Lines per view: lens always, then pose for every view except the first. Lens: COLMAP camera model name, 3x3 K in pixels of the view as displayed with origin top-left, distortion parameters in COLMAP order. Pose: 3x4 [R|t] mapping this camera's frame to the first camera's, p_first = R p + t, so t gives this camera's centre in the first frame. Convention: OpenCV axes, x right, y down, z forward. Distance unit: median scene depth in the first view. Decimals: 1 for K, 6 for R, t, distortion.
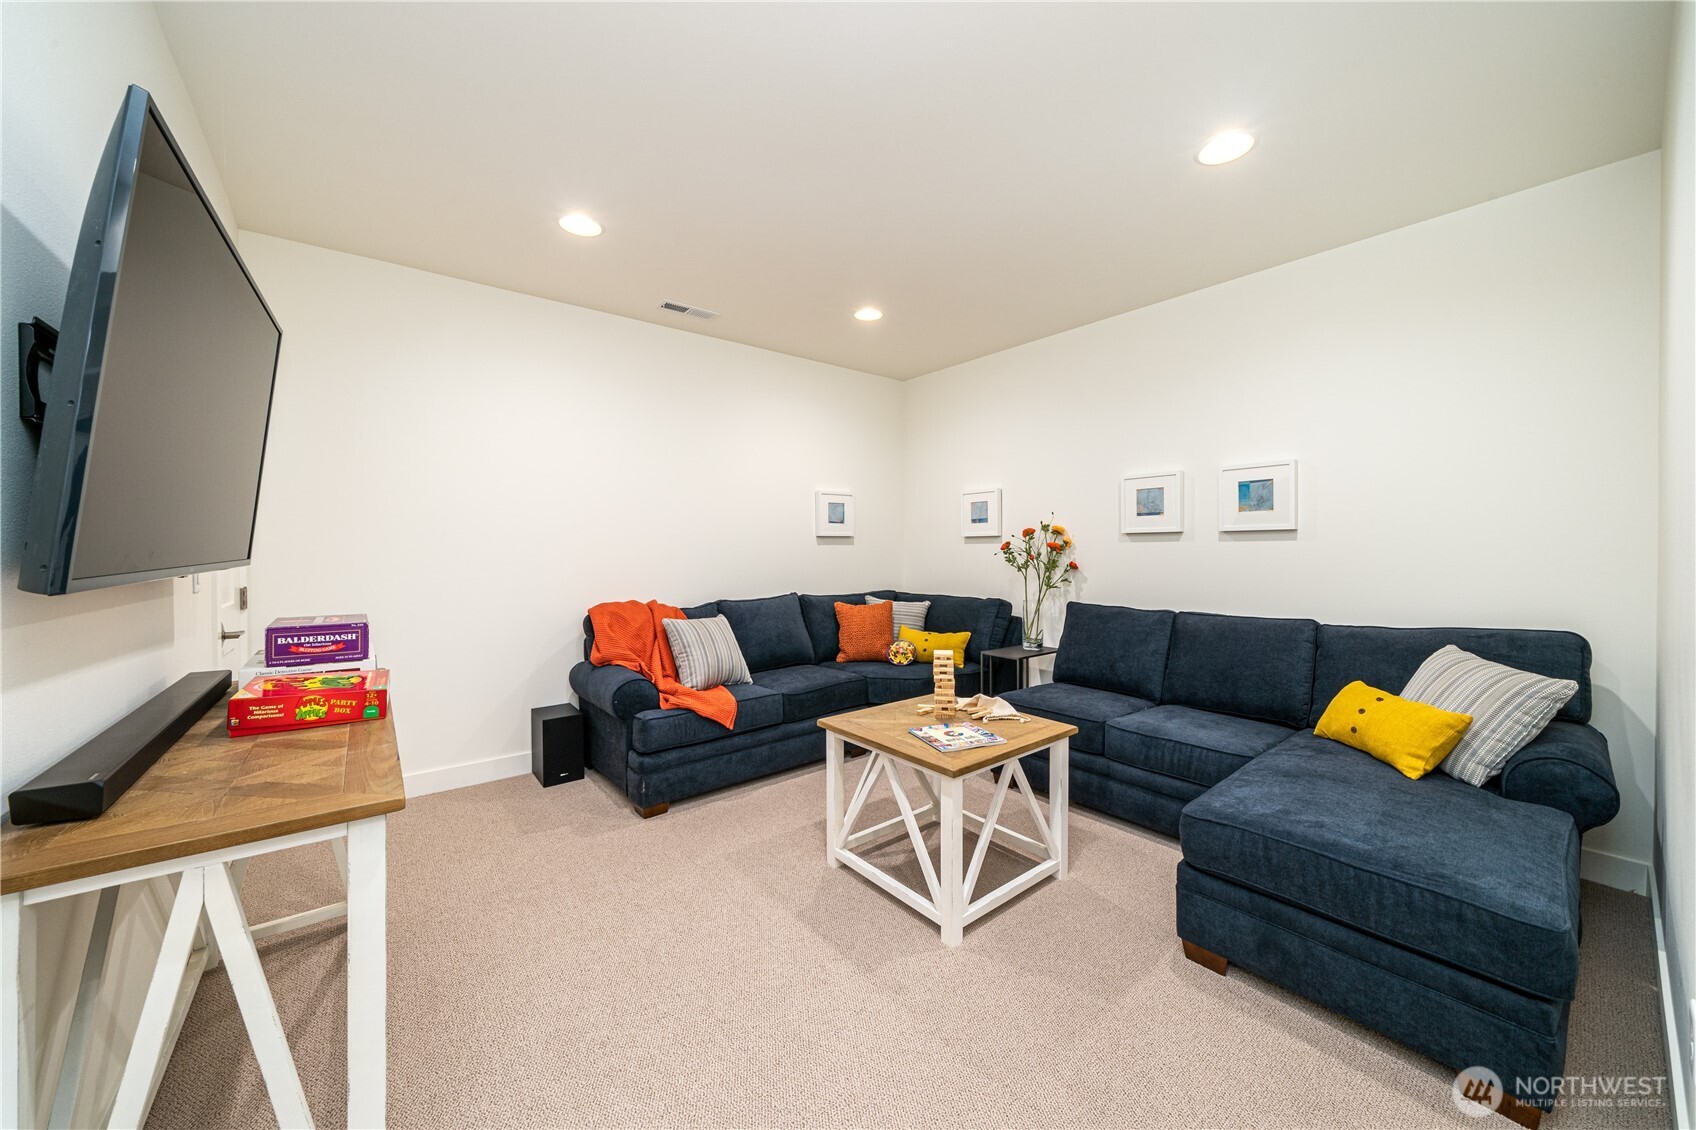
lens RADIAL K [[599.3, 0, 855.9], [0, 599.3, 557.1], [0, 0, 1]] dist [0.000037, 0.000035]
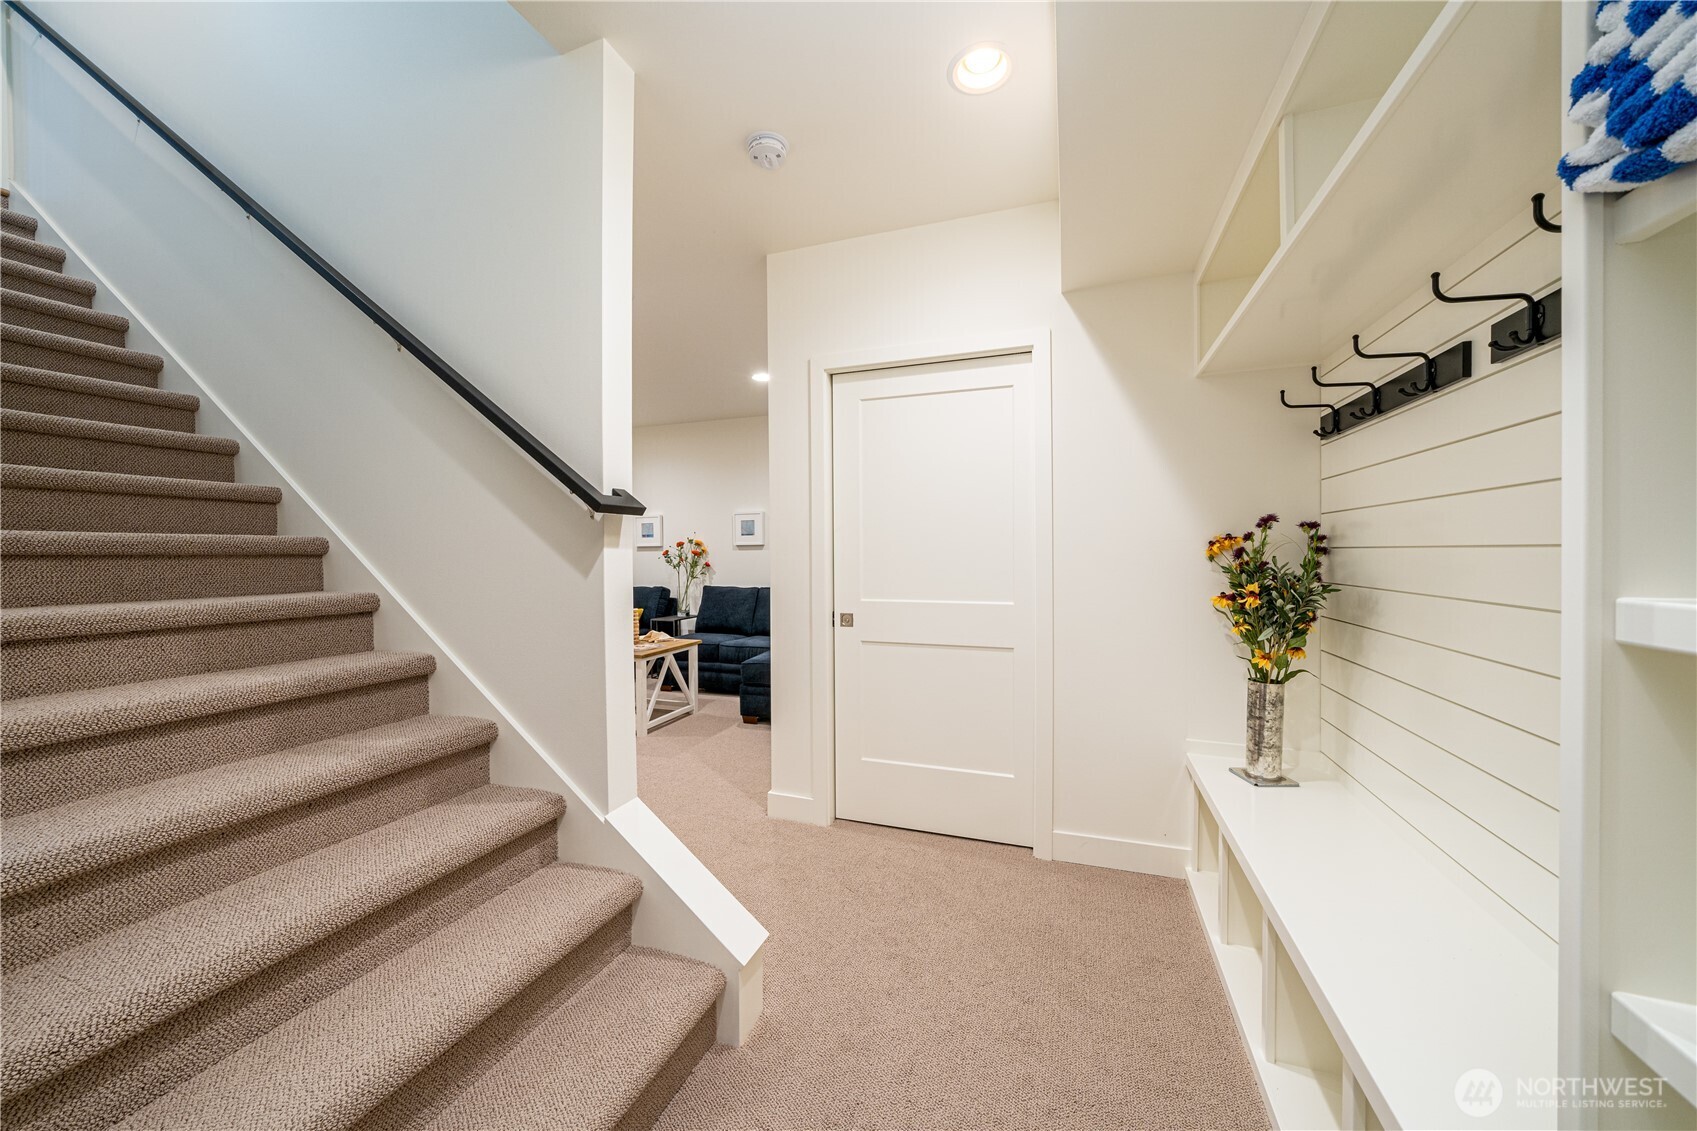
lens RADIAL K [[599.7, 0, 857.2], [0, 599.7, 559.6], [0, 0, 1]] dist [0.000037, 0.000035]
pose [[0.850673, -0.005617, 0.525665, -0.158183], [0.011643, 0.999899, -0.008158, 0.019150], [-0.525566, 0.013060, 0.850652, -0.634414]]
